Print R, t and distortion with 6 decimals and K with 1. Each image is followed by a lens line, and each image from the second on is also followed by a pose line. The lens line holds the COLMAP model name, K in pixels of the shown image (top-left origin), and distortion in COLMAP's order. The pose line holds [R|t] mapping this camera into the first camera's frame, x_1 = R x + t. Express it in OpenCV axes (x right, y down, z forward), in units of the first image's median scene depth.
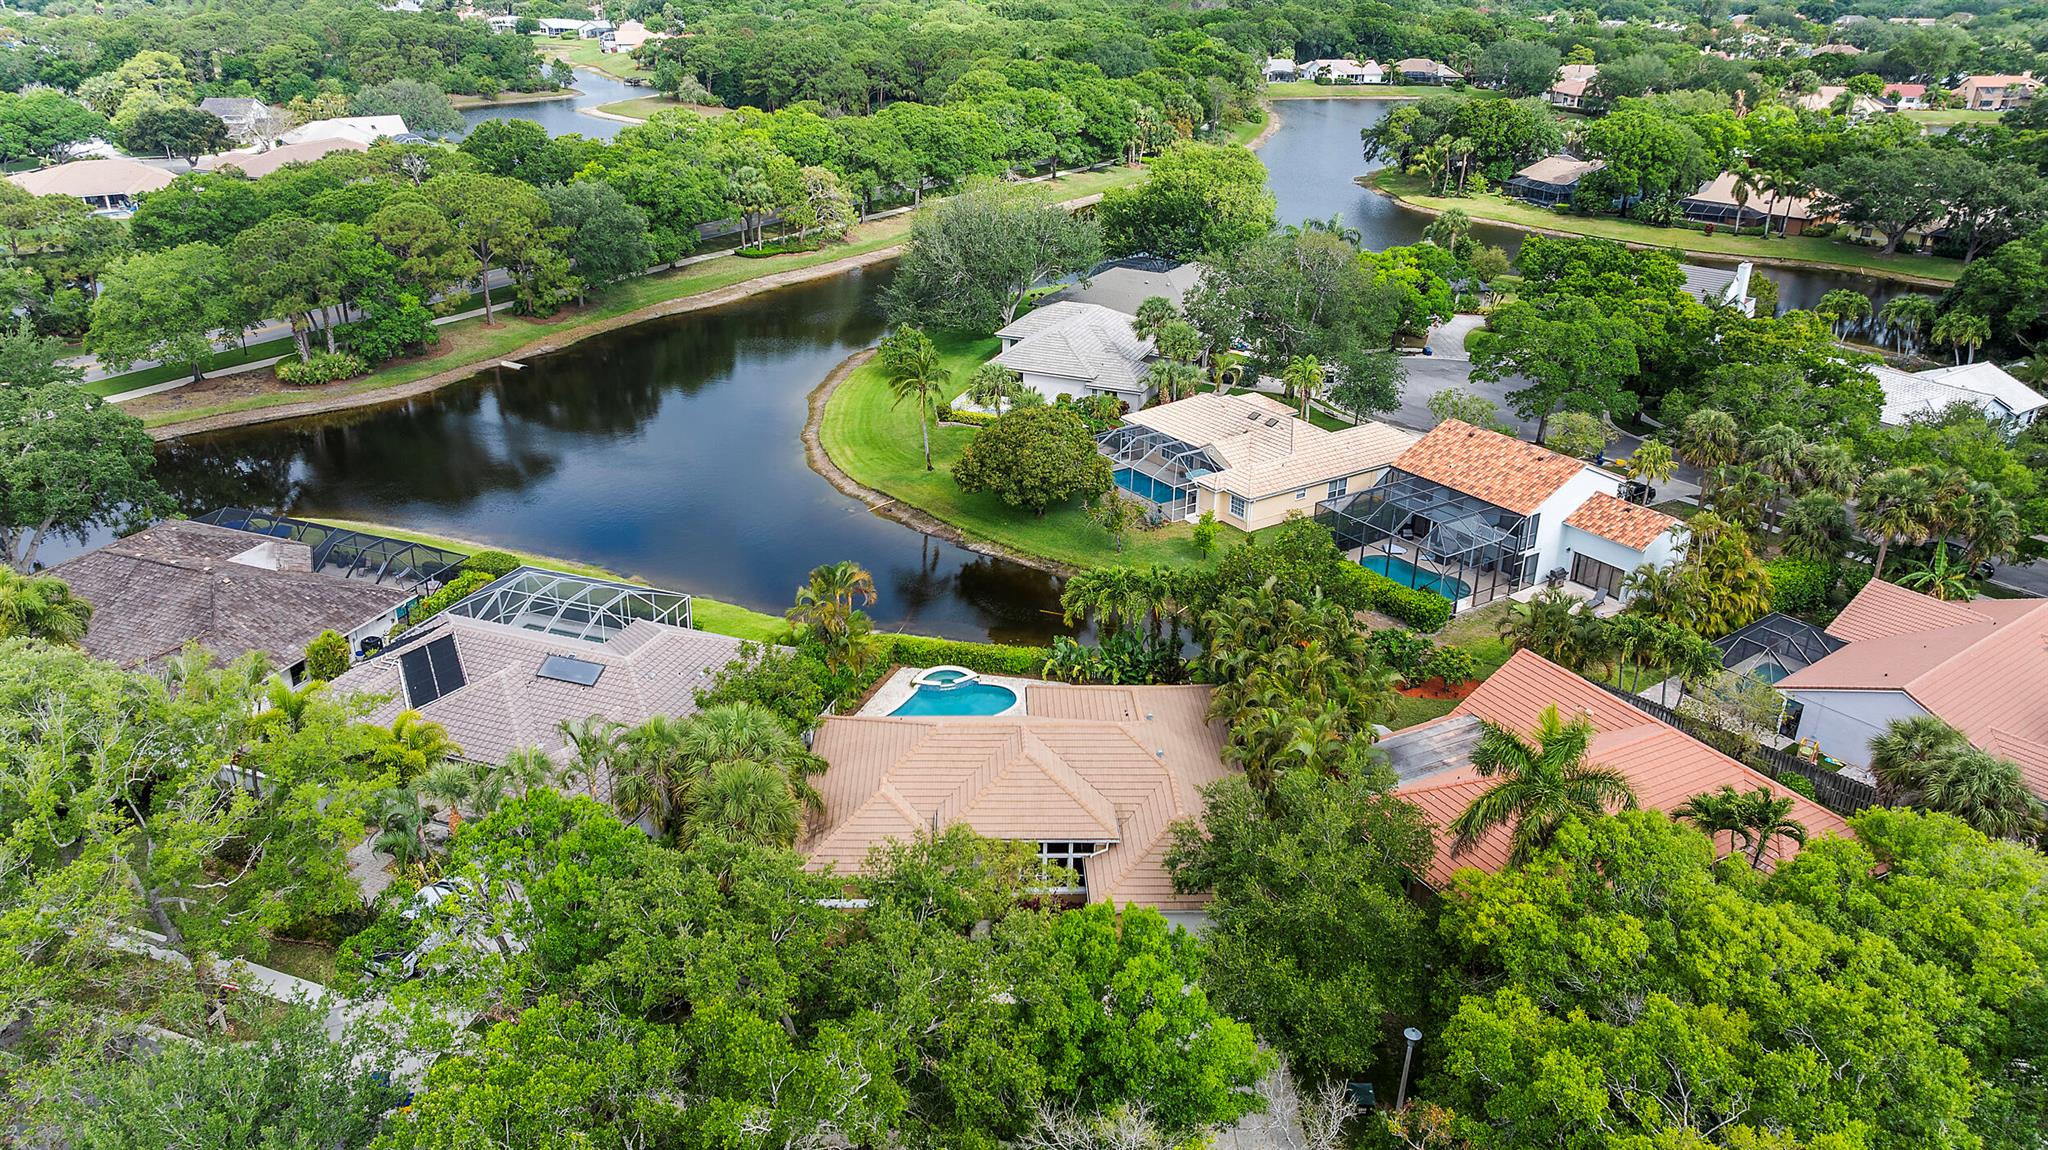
lens RADIAL K [[1379.8, 0, 1035.7], [0, 1379.8, 588.8], [0, 0, 1]] dist [-0.007204, -0.004861]
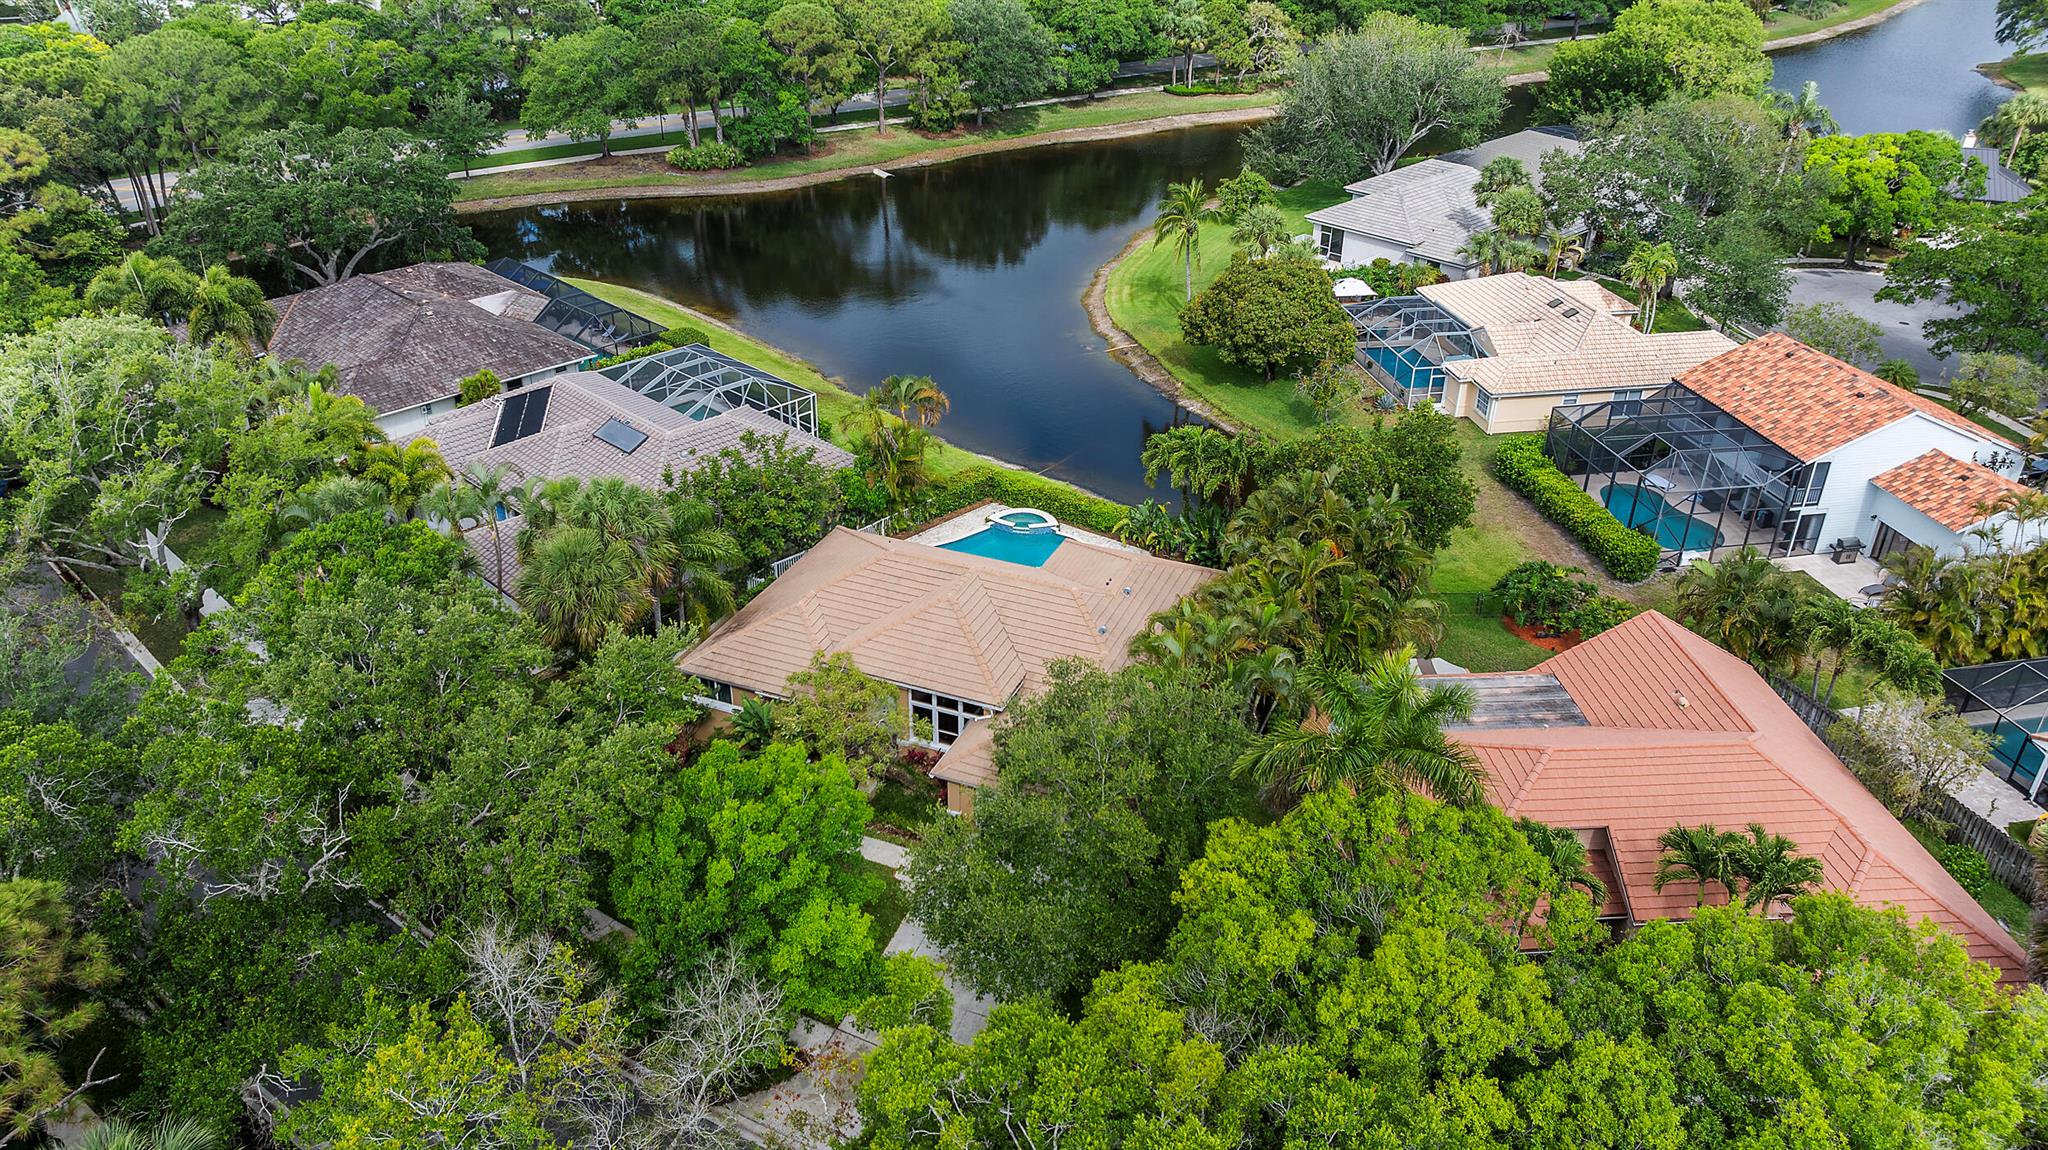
lens RADIAL K [[1409.3, 0, 1021.6], [0, 1409.3, 561.7], [0, 0, 1]] dist [-0.009910, -0.003147]
pose [[0.917659, 0.192621, -0.347562, 0.164634], [-0.168849, 0.980783, 0.097750, -0.000273], [0.359711, -0.031016, 0.932548, 0.071503]]
